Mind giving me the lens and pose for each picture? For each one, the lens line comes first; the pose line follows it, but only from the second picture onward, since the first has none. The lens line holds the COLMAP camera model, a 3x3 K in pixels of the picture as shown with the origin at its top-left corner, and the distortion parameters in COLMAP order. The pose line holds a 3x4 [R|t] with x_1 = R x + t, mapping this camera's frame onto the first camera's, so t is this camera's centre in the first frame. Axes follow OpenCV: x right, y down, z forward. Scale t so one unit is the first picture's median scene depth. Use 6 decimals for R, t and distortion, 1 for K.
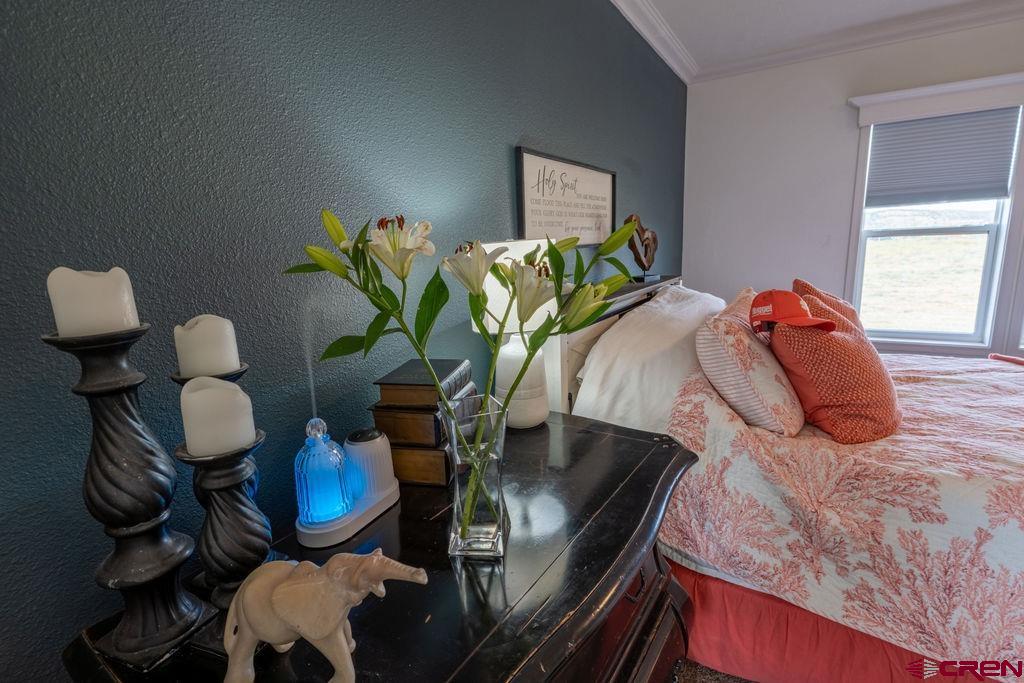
lens RADIAL K [[488.6, 0, 509.5], [0, 488.6, 339.4], [0, 0, 1]] dist [0.000266, 0.000314]
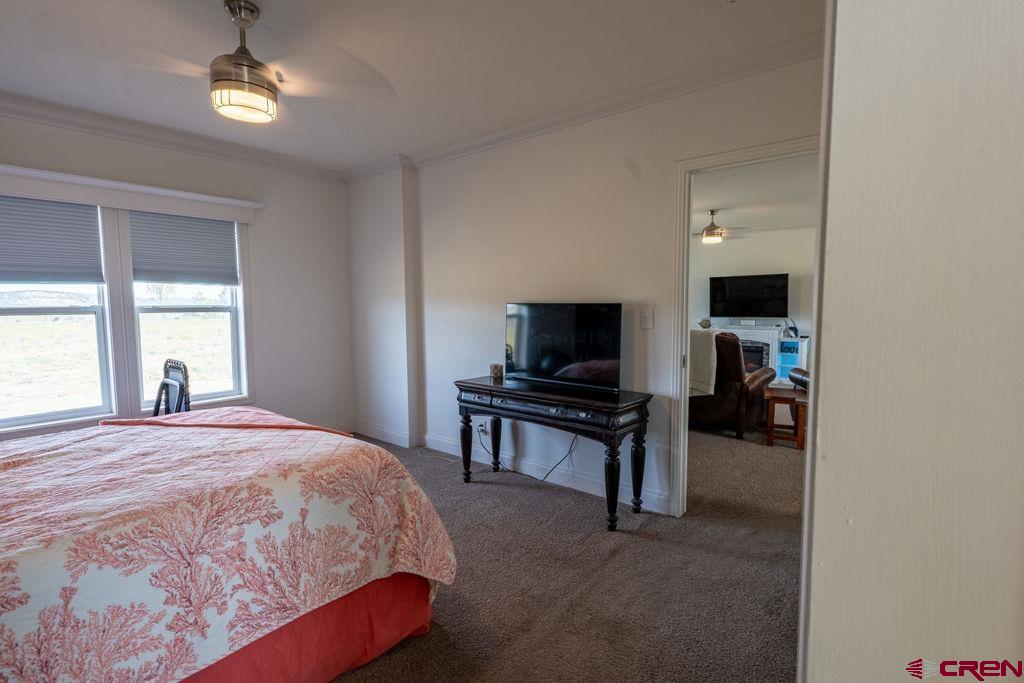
lens RADIAL K [[488.6, 0, 512.5], [0, 488.6, 340.1], [0, 0, 1]] dist [0.000266, 0.000314]
pose [[0.152739, -0.036652, 0.987587, 0.075841], [0.198844, 0.980015, 0.005619, 0.039729], [-0.968056, 0.195517, 0.156975, -0.127001]]
